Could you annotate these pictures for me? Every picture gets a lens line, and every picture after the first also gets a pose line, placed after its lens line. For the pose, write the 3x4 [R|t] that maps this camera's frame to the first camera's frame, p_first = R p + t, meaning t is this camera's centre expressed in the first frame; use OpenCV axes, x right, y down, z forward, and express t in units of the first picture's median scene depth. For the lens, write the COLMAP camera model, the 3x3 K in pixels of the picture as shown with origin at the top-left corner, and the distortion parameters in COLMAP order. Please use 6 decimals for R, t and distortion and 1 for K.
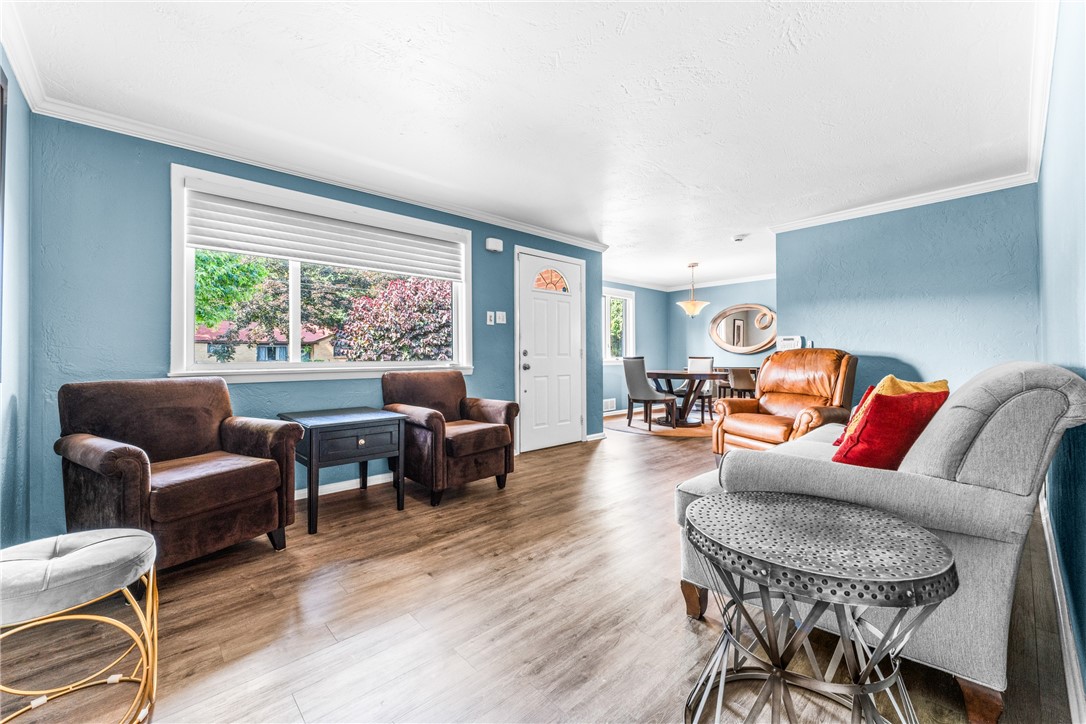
lens RADIAL K [[435.2, 0, 543.7], [0, 435.2, 358.0], [0, 0, 1]] dist [0.000883, -0.000201]
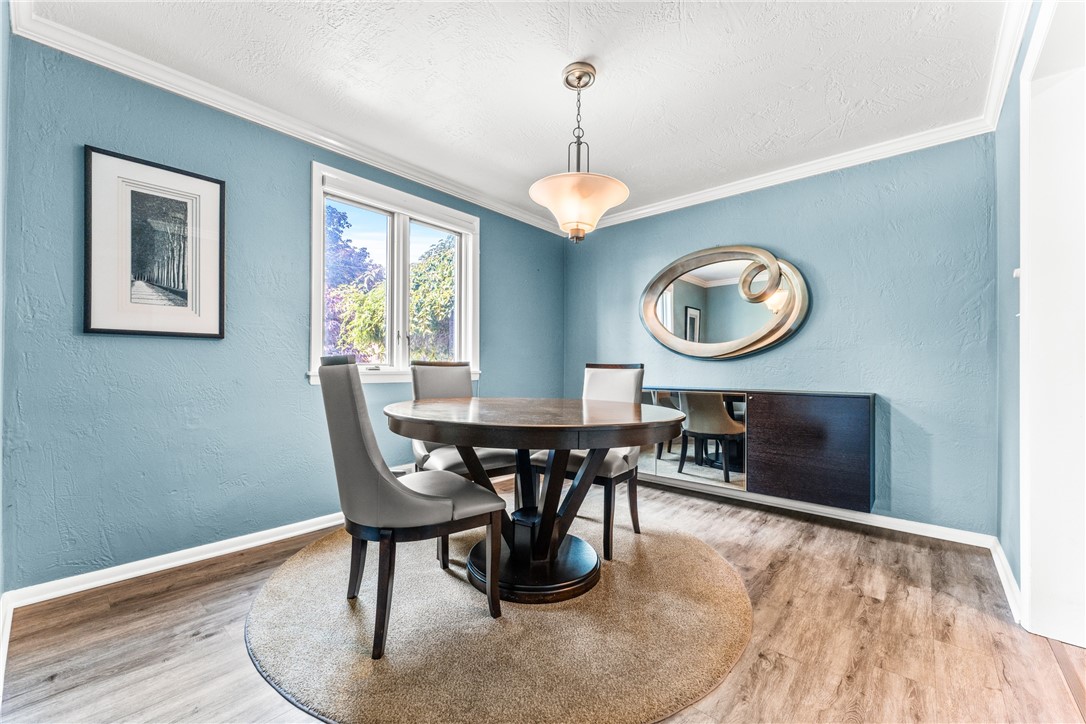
lens RADIAL K [[435.2, 0, 541.7], [0, 435.2, 362.4], [0, 0, 1]] dist [0.000883, -0.000201]
pose [[0.995219, 0.007731, 0.097365, 0.230313], [-0.008733, 0.999913, 0.009873, -0.007325], [-0.097280, -0.010676, 0.995200, 0.544627]]
